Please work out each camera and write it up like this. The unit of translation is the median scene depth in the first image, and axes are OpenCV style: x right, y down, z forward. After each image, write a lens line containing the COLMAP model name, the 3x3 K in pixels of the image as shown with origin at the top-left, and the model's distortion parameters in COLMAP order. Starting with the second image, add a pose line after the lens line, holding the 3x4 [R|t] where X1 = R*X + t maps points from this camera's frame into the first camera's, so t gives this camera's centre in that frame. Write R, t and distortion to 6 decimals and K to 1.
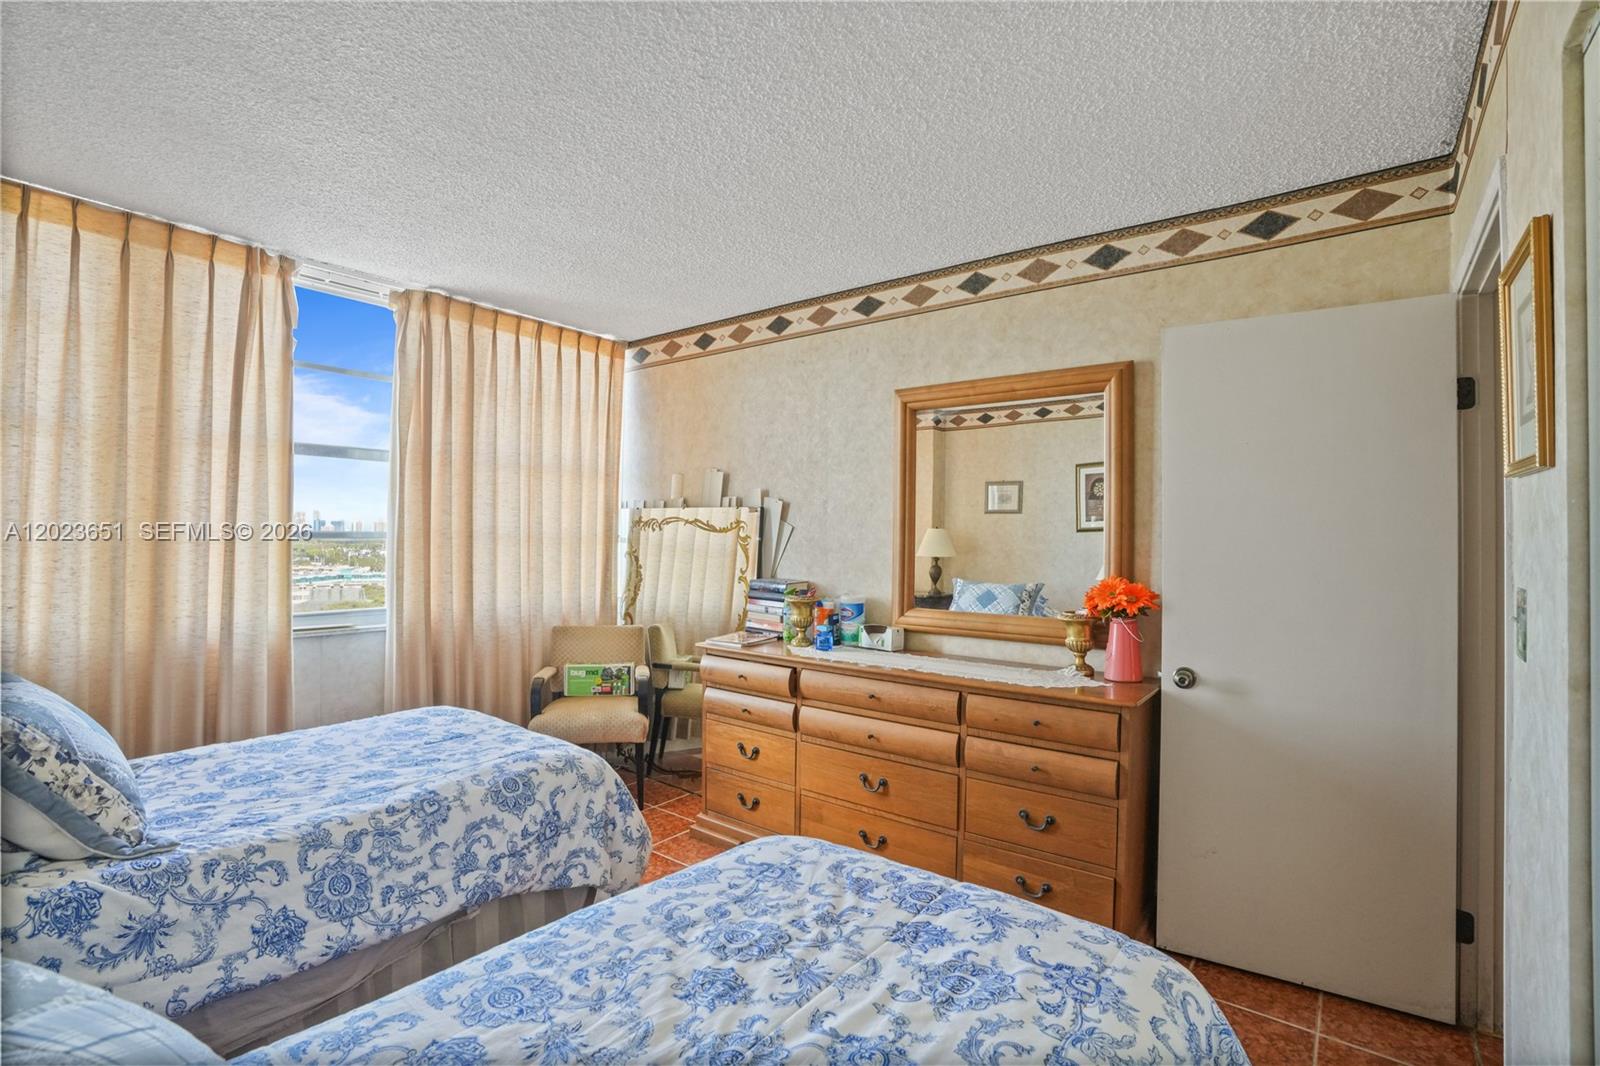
lens RADIAL K [[745.4, 0, 808.4], [0, 745.4, 530.4], [0, 0, 1]] dist [-0.066970, 0.027413]
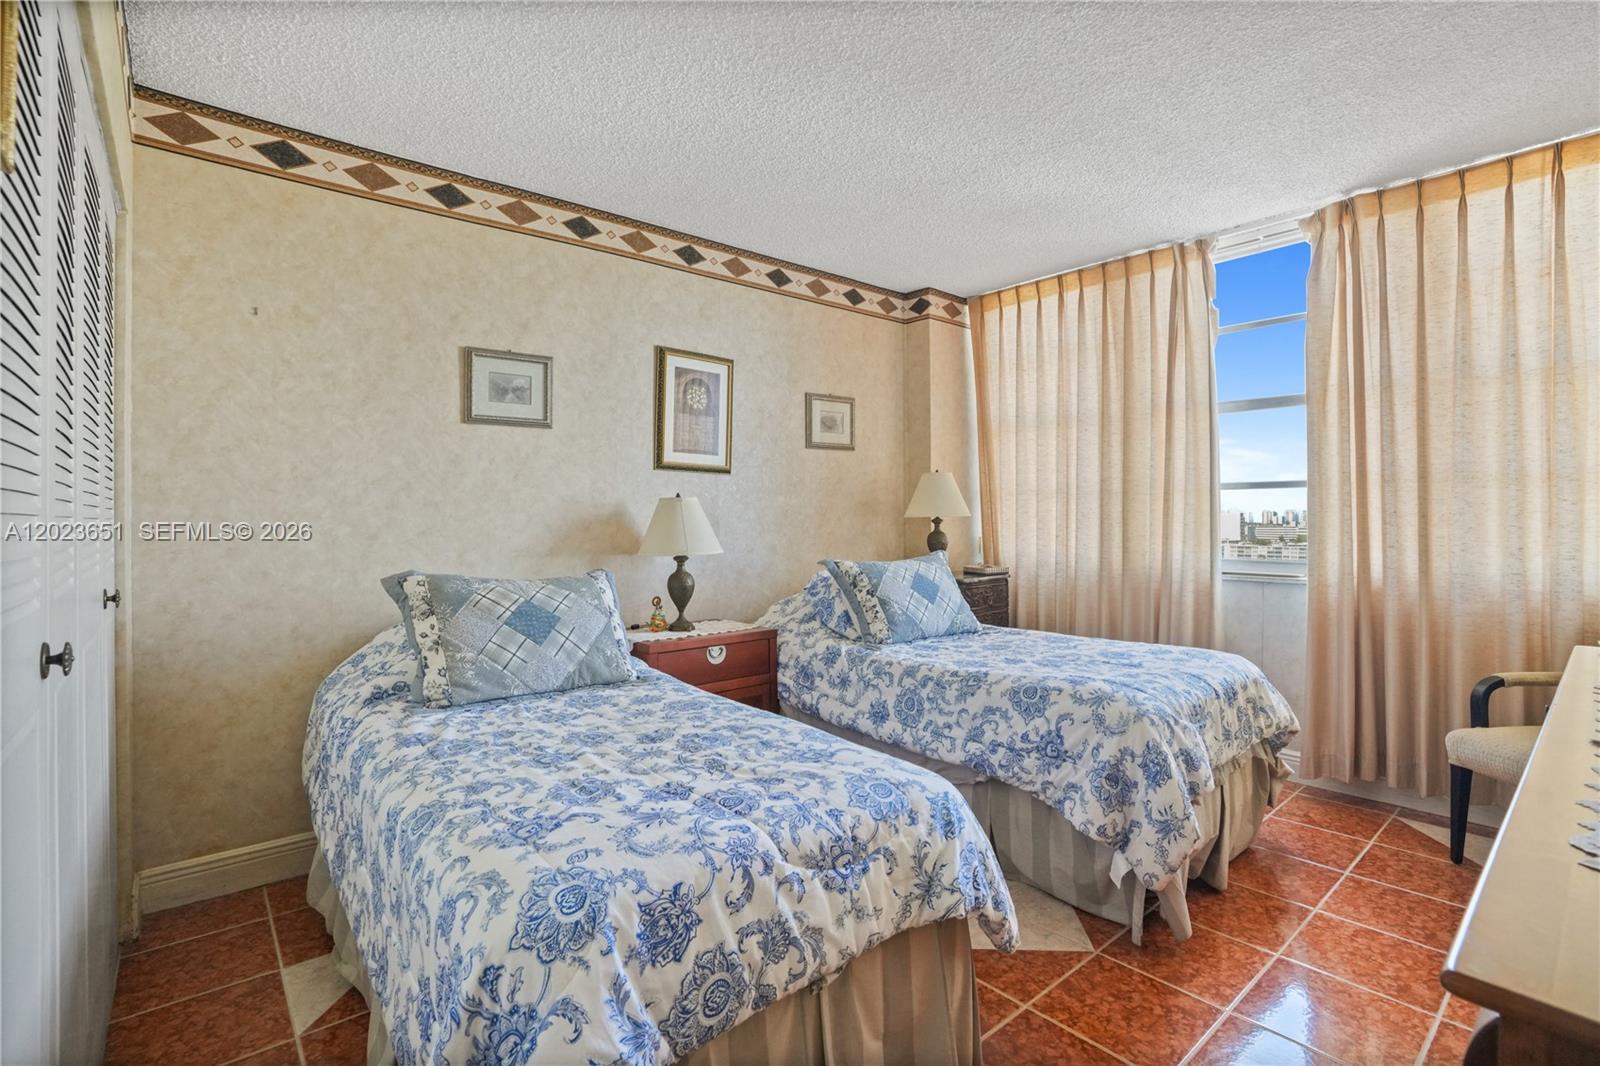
lens RADIAL K [[752.5, 0, 802.2], [0, 752.5, 519.3], [0, 0, 1]] dist [-0.074014, 0.030962]
pose [[-0.214668, -0.012873, -0.976602, 0.899968], [0.009130, 0.999843, -0.015186, 0.121729], [0.976644, -0.012176, -0.214517, 1.077502]]
